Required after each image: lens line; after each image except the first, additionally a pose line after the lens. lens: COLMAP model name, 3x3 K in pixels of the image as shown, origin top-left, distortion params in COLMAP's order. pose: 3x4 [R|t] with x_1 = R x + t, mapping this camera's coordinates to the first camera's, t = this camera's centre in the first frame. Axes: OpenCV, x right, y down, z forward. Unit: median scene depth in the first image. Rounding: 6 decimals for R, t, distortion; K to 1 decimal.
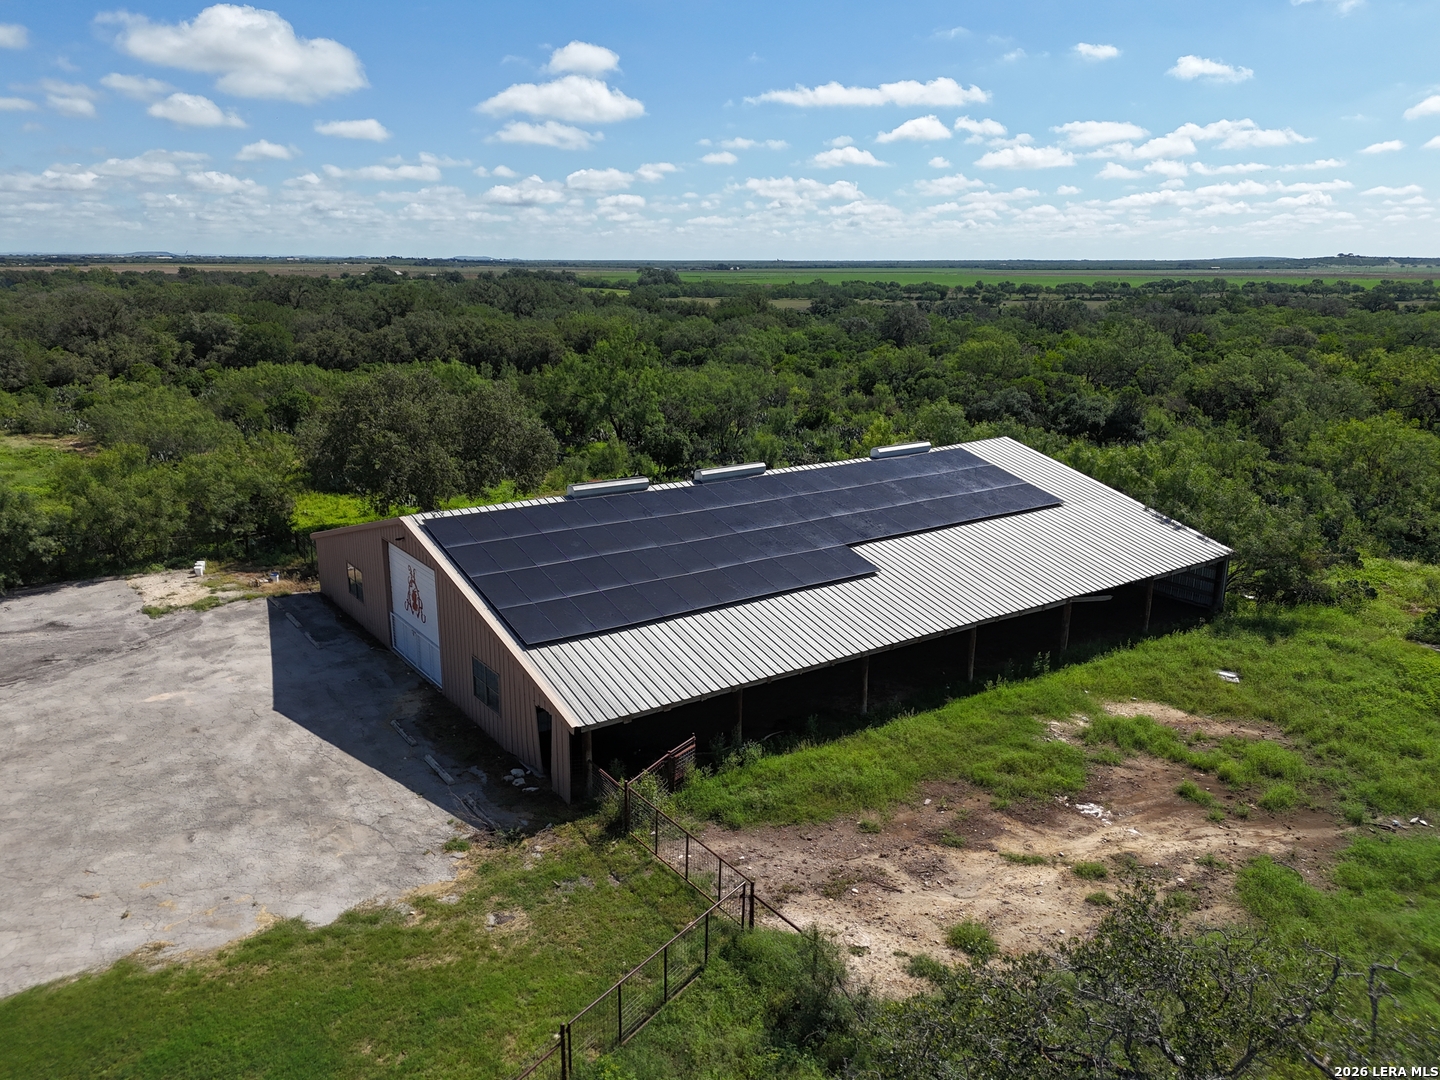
lens RADIAL K [[1067.7, 0, 723.8], [0, 1067.7, 539.0], [0, 0, 1]] dist [0.027006, -0.010472]
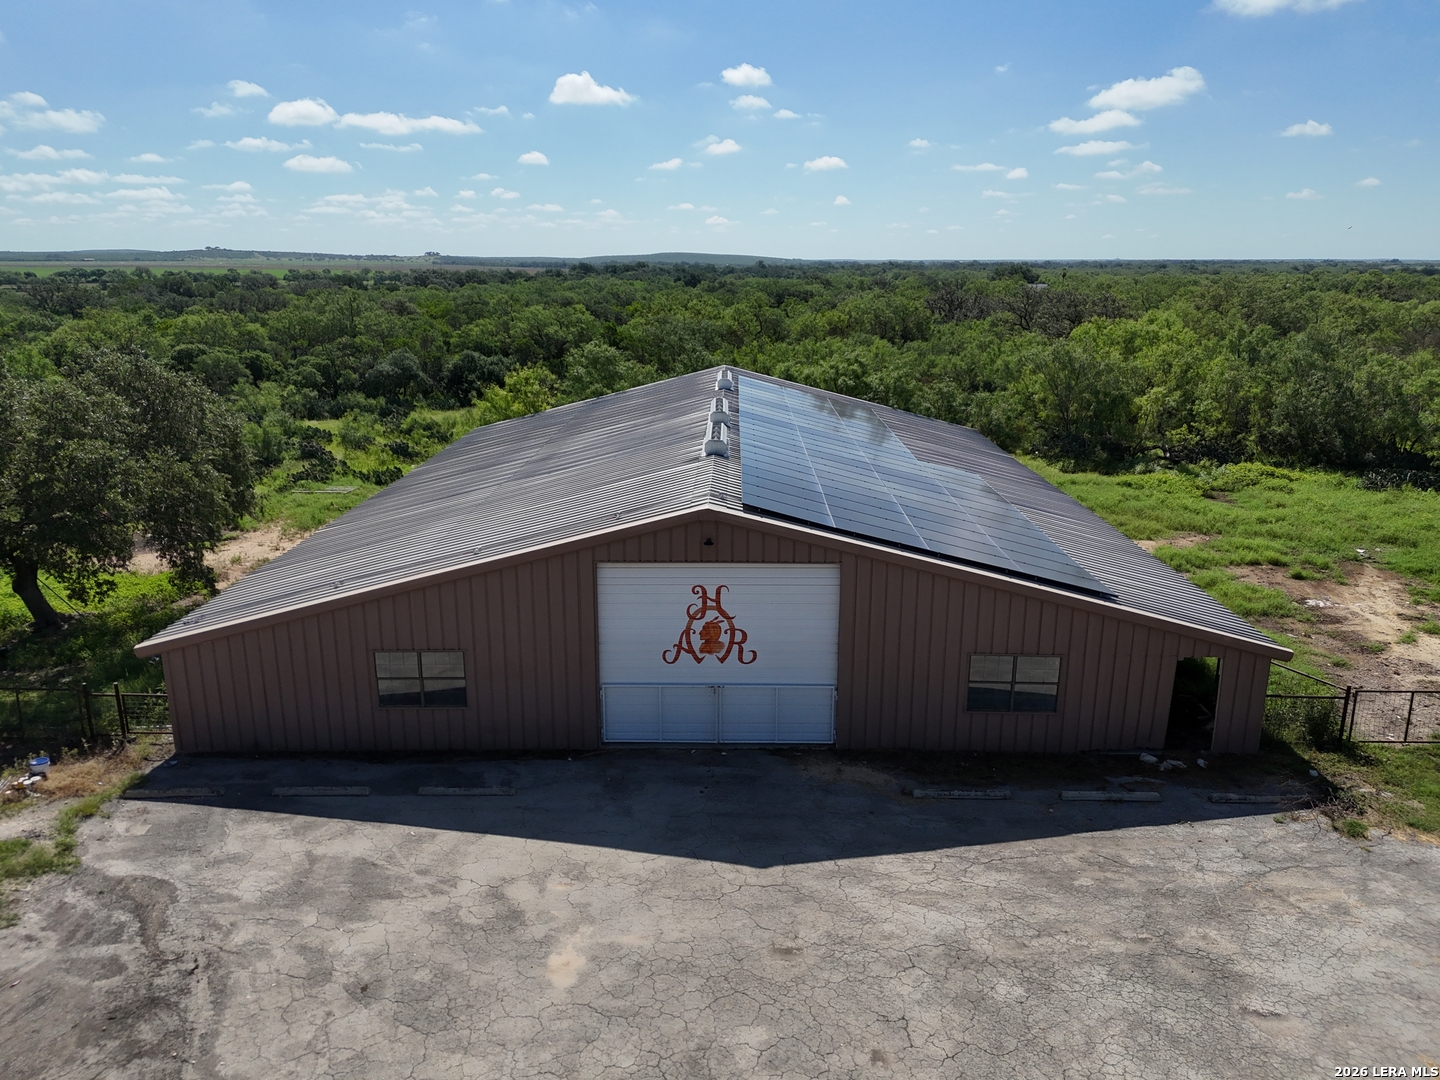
lens RADIAL K [[1067.7, 0, 714.1], [0, 1067.7, 536.0], [0, 0, 1]] dist [0.027006, -0.010472]
pose [[0.588686, -0.207452, 0.781289, -0.866711], [0.205212, 0.973199, 0.103786, -0.074819], [-0.781881, 0.099232, 0.615480, 0.689401]]
